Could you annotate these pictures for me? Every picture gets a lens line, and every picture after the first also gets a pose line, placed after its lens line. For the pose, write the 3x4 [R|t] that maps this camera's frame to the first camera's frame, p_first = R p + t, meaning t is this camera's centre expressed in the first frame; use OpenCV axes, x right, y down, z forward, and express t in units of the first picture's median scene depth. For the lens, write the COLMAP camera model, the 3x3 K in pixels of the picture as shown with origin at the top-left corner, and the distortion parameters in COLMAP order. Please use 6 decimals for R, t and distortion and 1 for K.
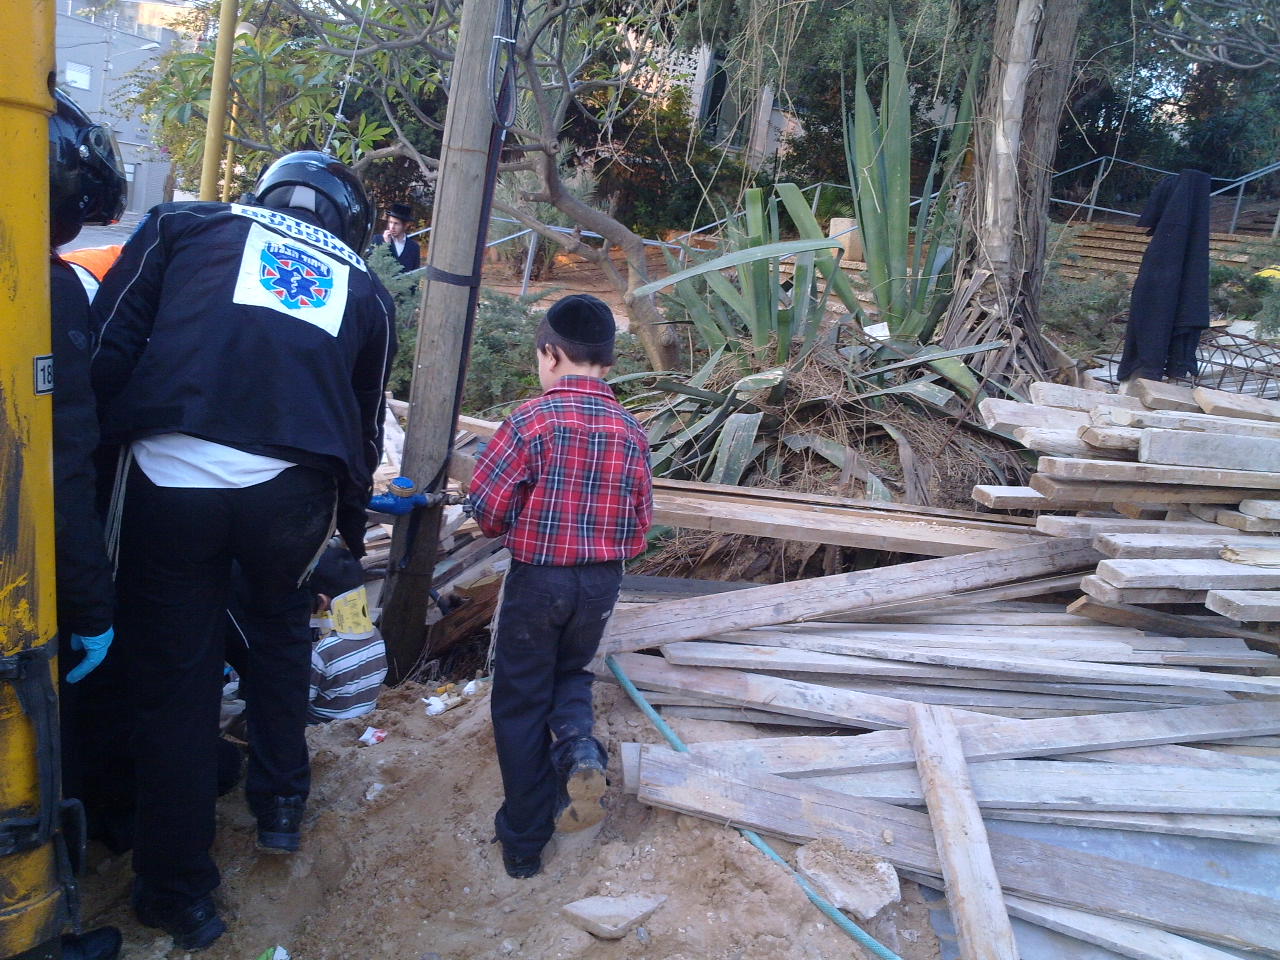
lens RADIAL K [[1190.7, 0, 636.9], [0, 1190.7, 469.4], [0, 0, 1]] dist [0.154455, -0.410251]
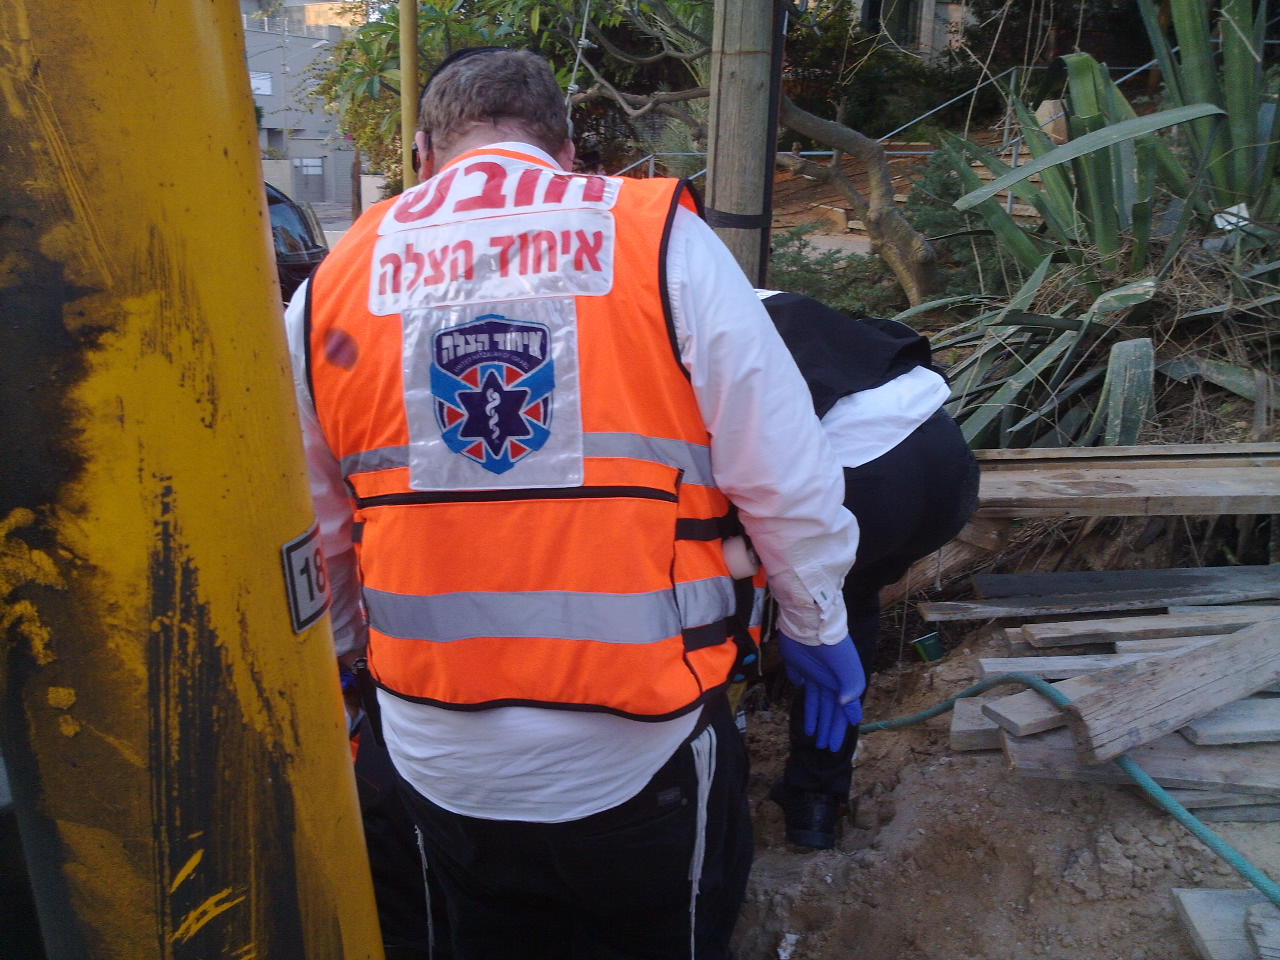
lens RADIAL K [[1179.6, 0, 679.4], [0, 1179.6, 483.6], [0, 0, 1]] dist [-0.005844, -0.104999]
pose [[0.984869, -0.107191, -0.136175, -0.093645], [0.117004, 0.990922, 0.066207, -0.038497], [0.127842, -0.081138, 0.988470, 0.188415]]
